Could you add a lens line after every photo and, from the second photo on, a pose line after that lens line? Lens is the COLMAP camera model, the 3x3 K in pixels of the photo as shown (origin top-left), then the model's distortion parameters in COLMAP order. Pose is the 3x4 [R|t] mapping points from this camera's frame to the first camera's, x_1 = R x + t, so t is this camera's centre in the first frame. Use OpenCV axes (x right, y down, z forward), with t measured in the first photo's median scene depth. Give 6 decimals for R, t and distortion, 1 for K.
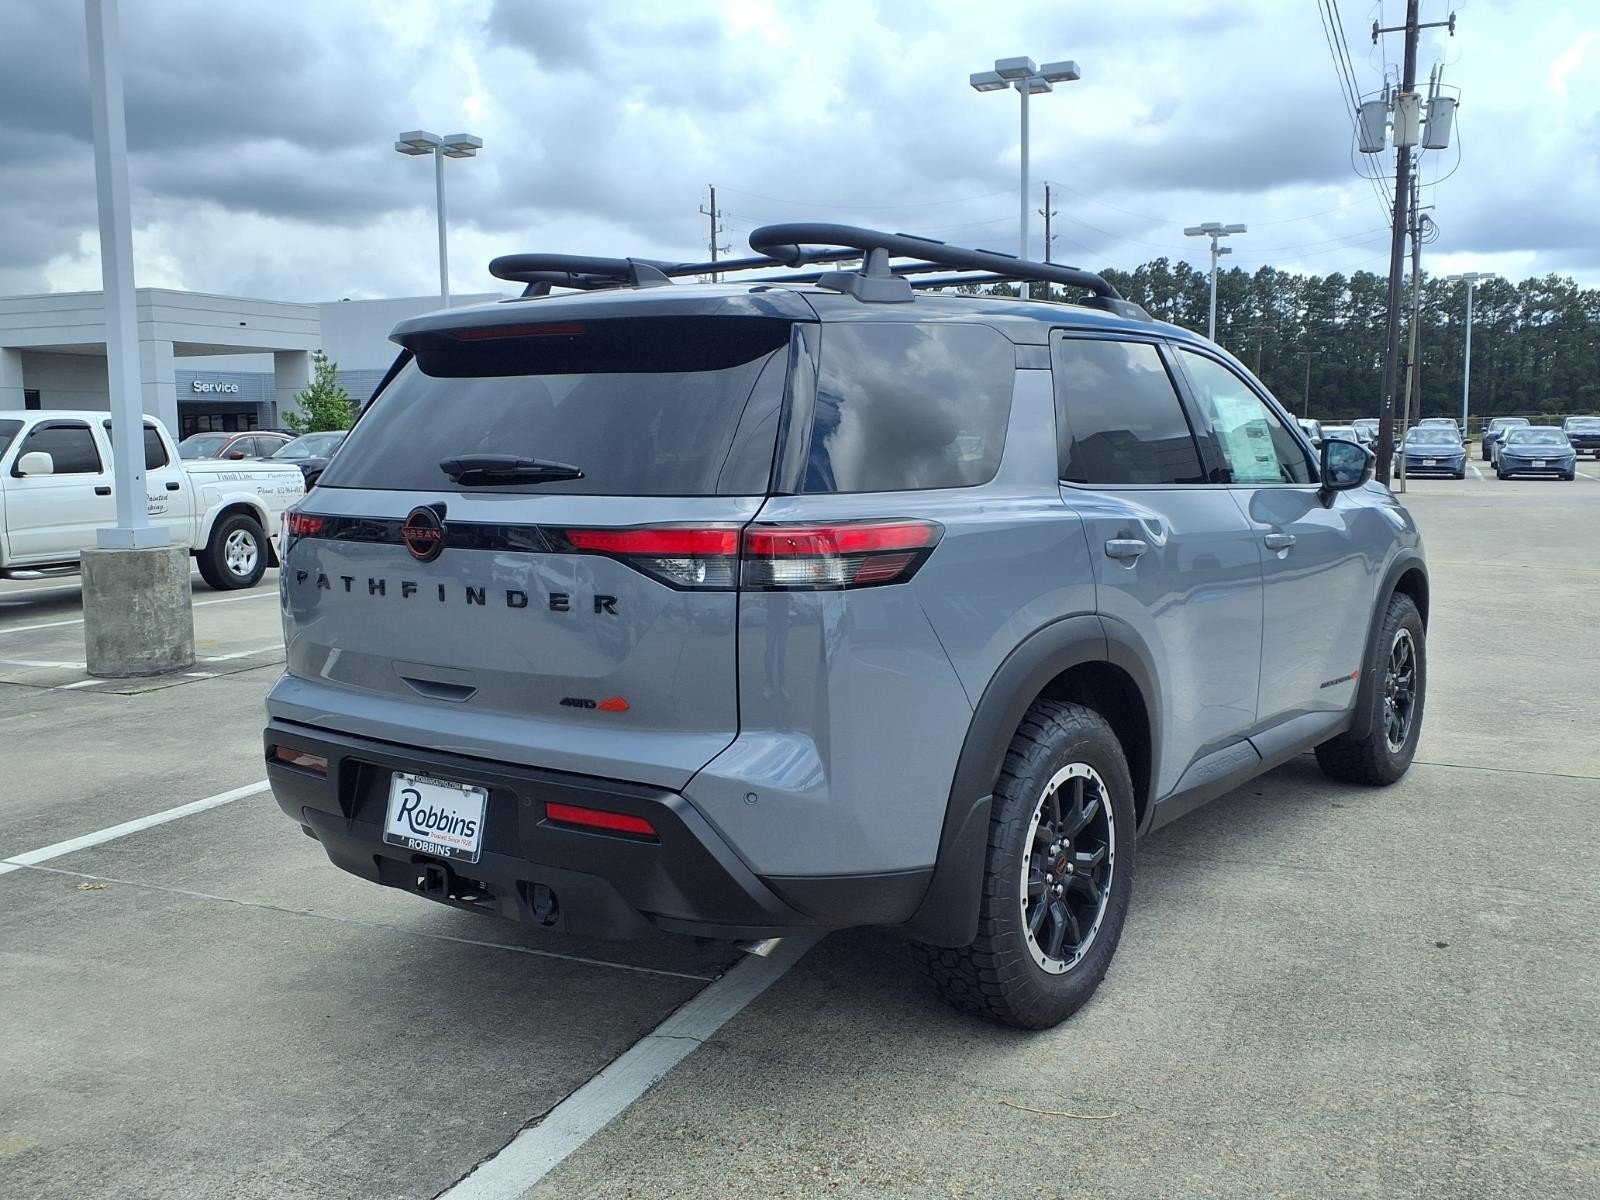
lens RADIAL K [[1446.5, 0, 801.0], [0, 1446.5, 594.2], [0, 0, 1]] dist [0.021466, -0.015476]
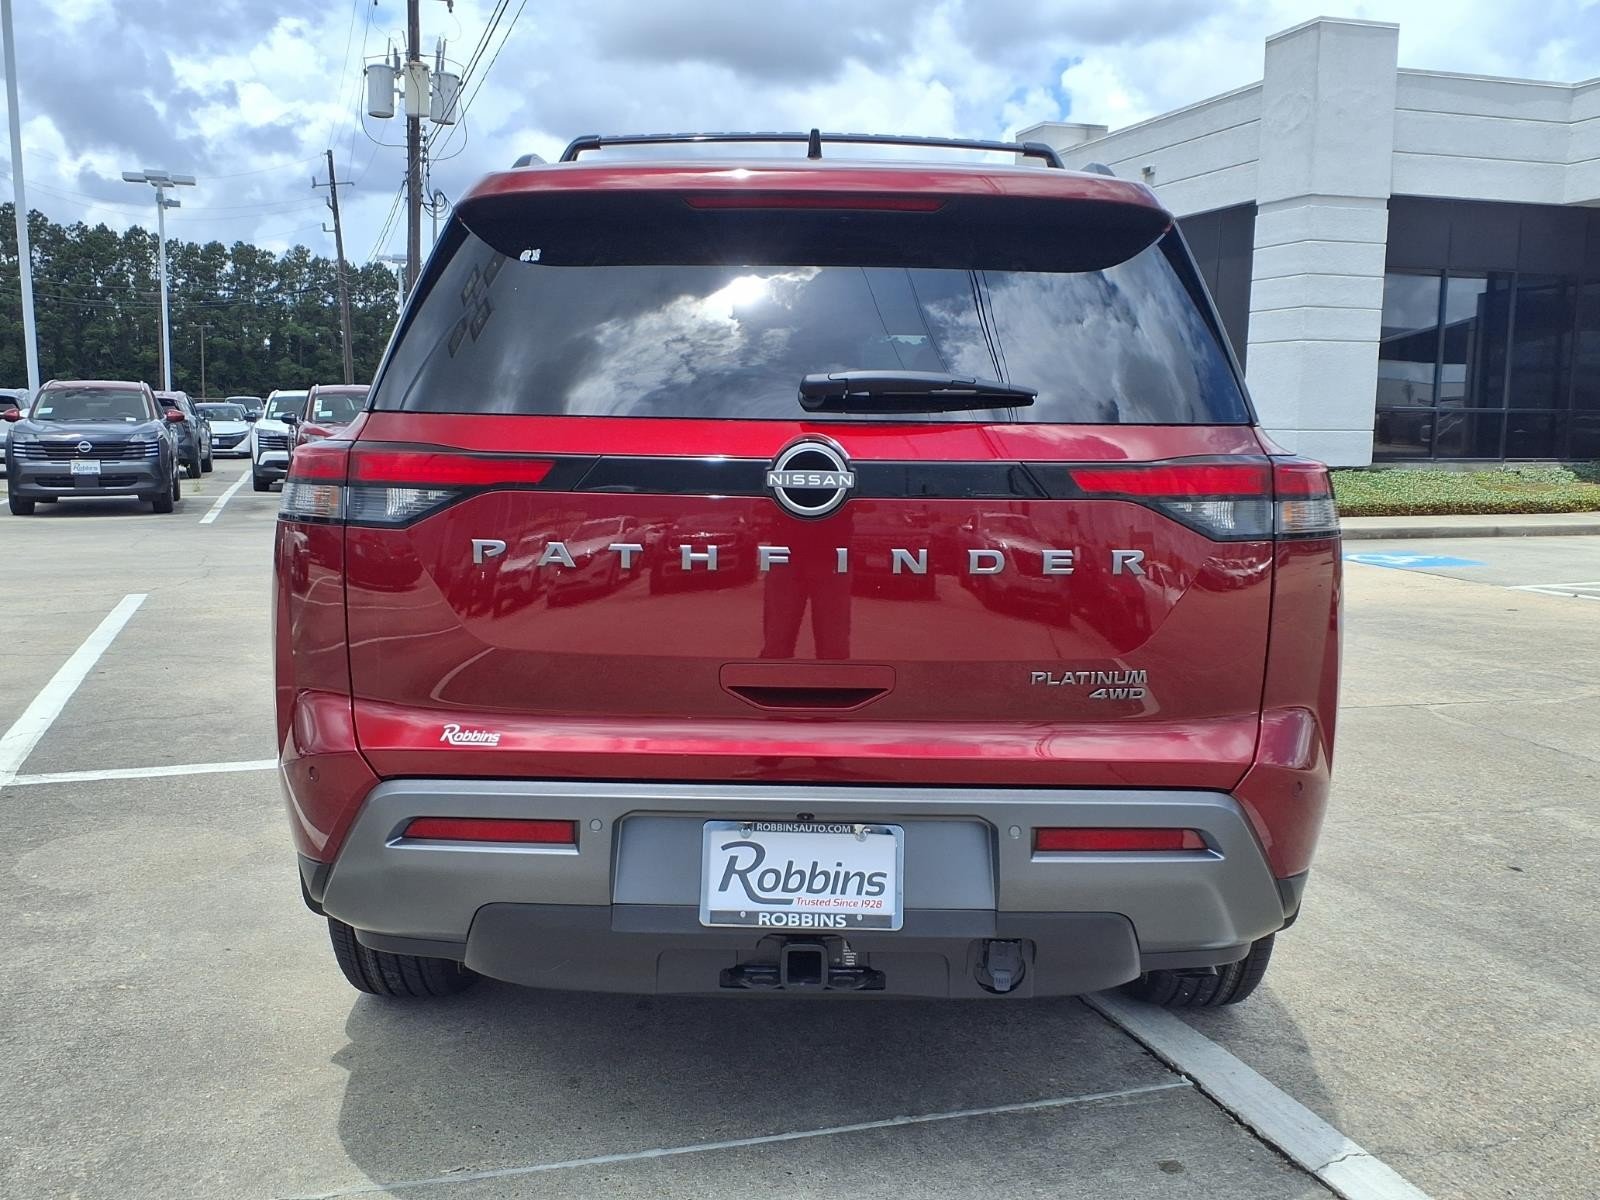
lens RADIAL K [[1523.1, 0, 801.9], [0, 1523.1, 582.5], [0, 0, 1]] dist [0.076415, -0.152141]
pose [[0.744820, -0.052592, 0.665190, -0.301687], [0.053650, 0.998382, 0.018863, -0.008134], [-0.665106, 0.021638, 0.746436, 0.219257]]
